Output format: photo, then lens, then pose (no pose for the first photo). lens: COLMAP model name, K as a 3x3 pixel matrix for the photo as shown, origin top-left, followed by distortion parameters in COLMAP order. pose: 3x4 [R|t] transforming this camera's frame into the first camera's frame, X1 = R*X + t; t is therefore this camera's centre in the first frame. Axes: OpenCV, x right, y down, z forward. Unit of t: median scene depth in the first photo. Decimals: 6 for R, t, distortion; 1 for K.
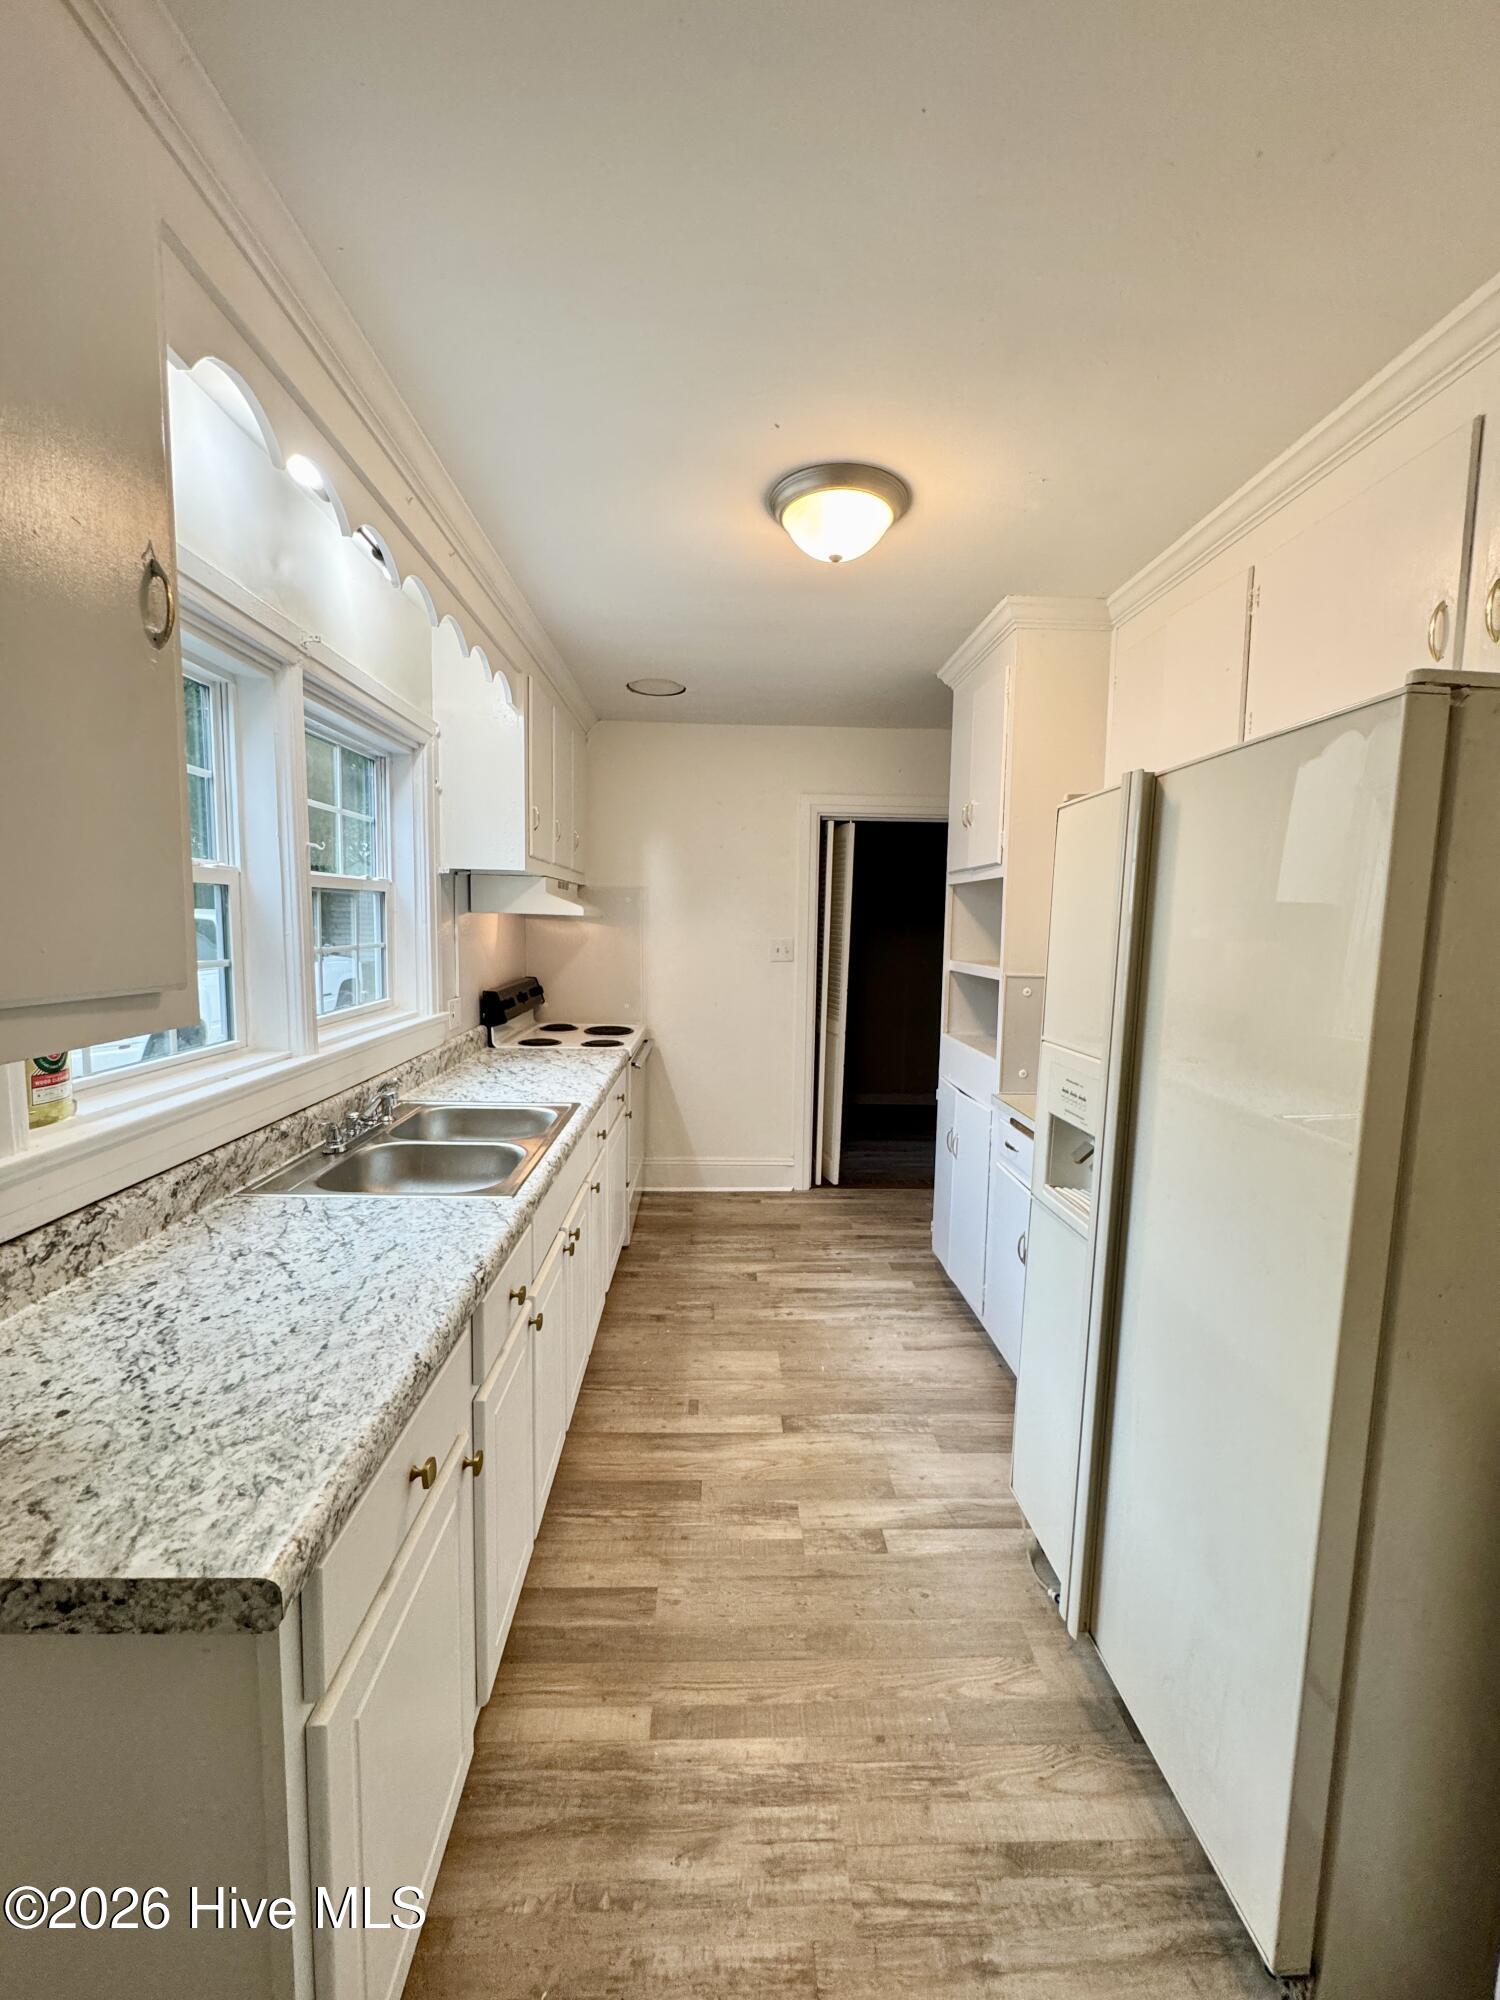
lens RADIAL K [[795.3, 0, 744.4], [0, 795.3, 999.7], [0, 0, 1]] dist [-0.009028, 0.000956]
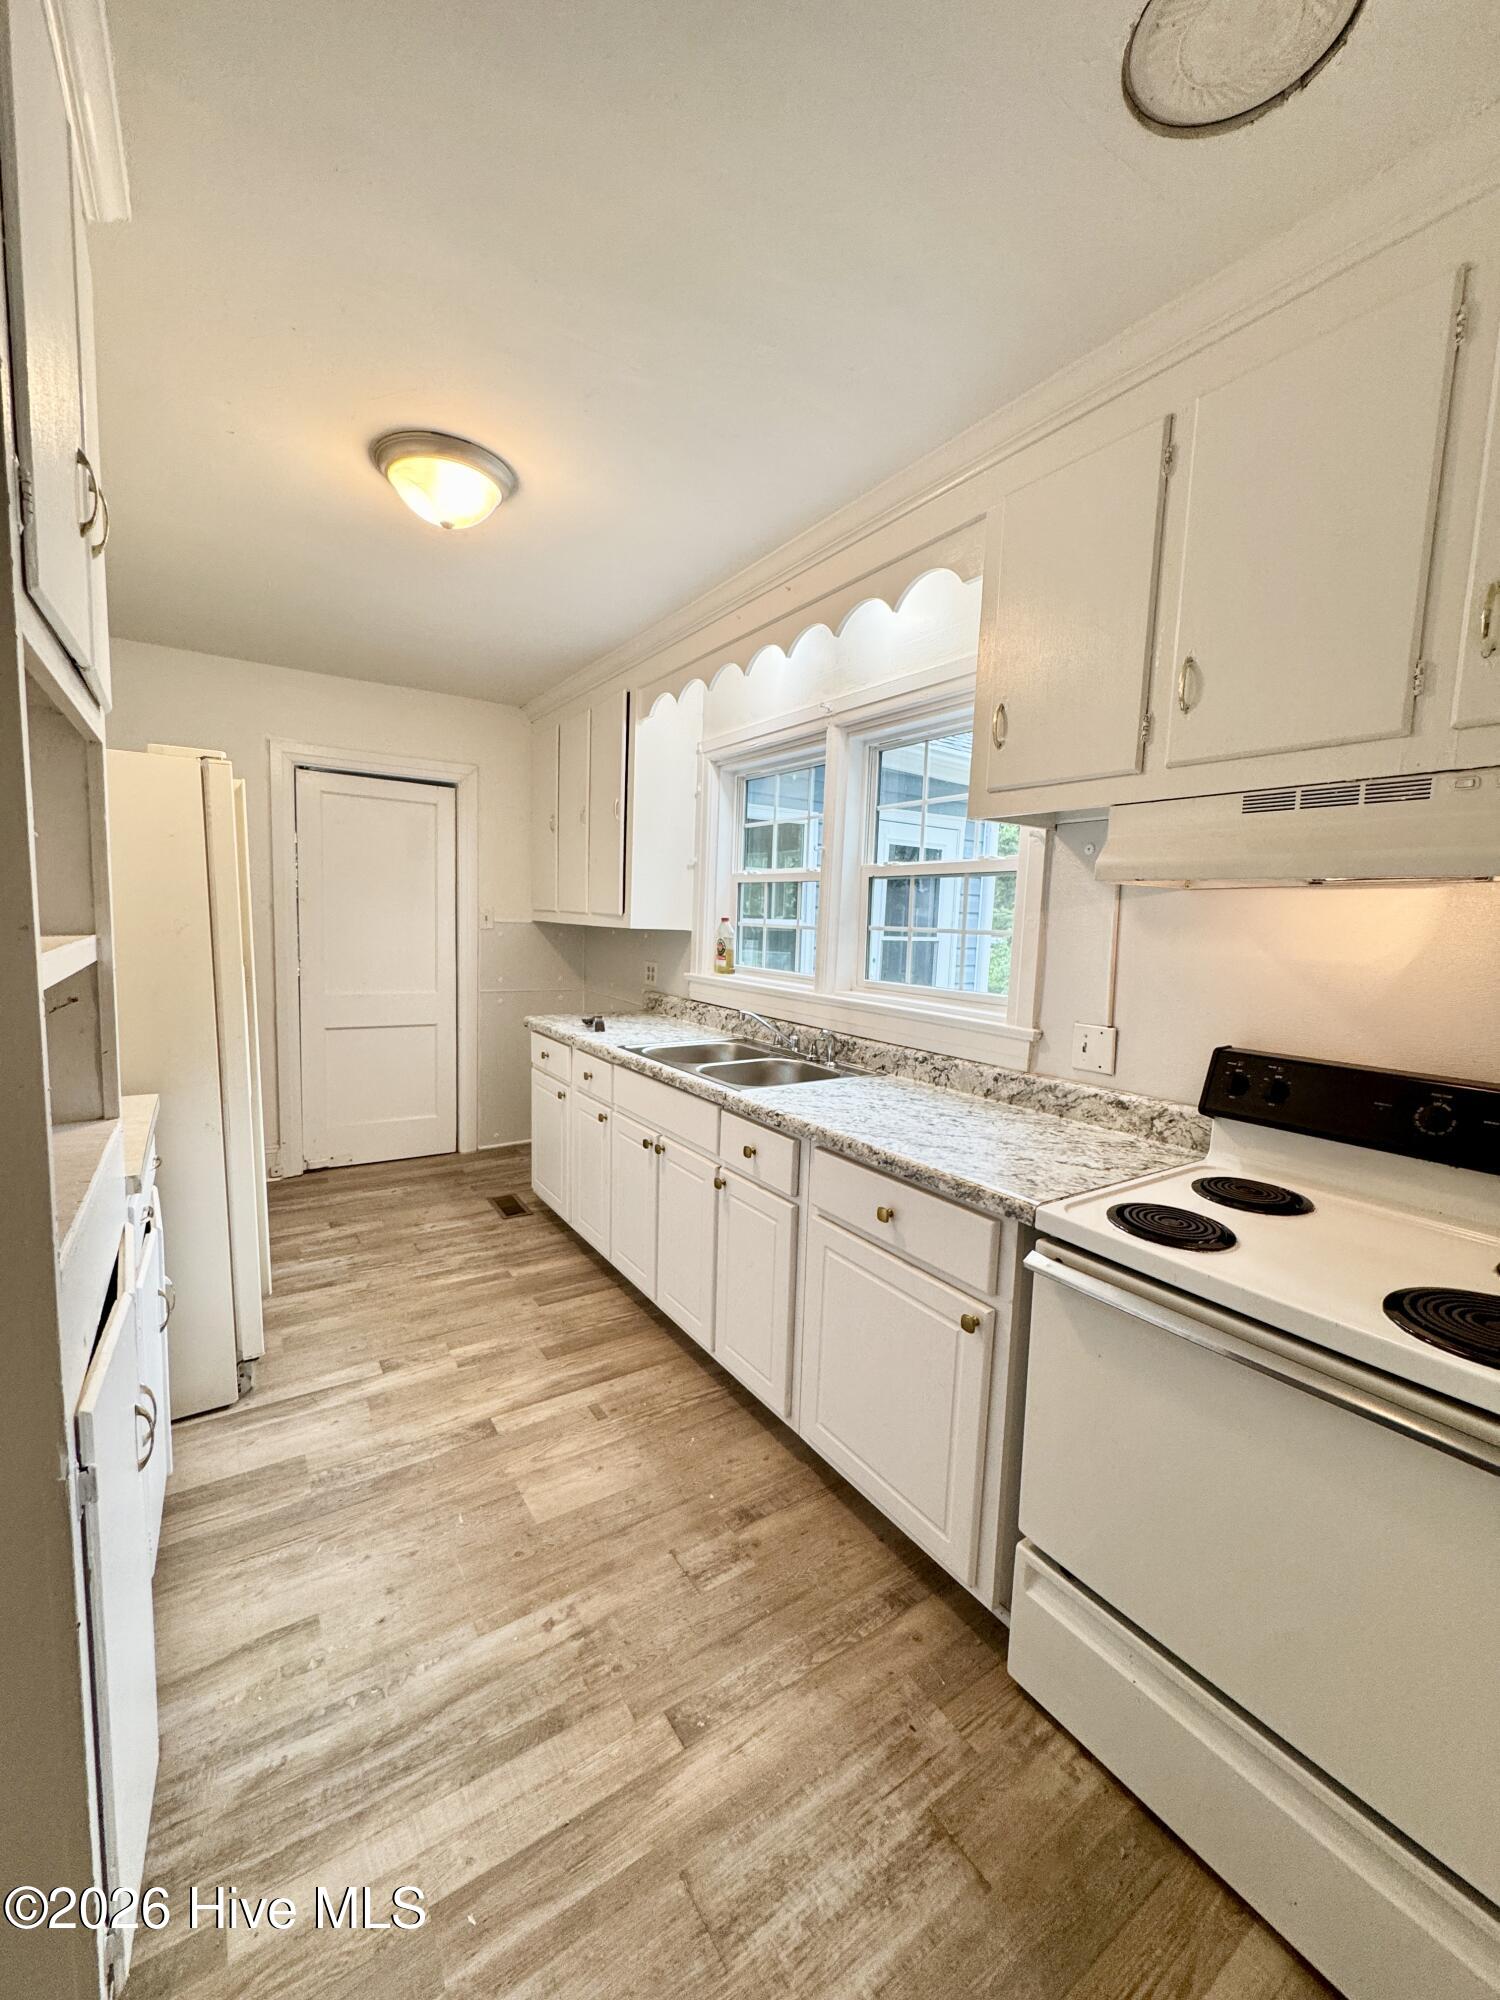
lens RADIAL K [[795.3, 0, 745.4], [0, 795.3, 1004.0], [0, 0, 1]] dist [-0.009028, 0.000956]
pose [[-0.851472, 0.006972, -0.524354, 0.309961], [-0.104664, 0.977534, 0.182956, -0.156059], [0.513850, 0.210662, -0.831613, 2.026449]]
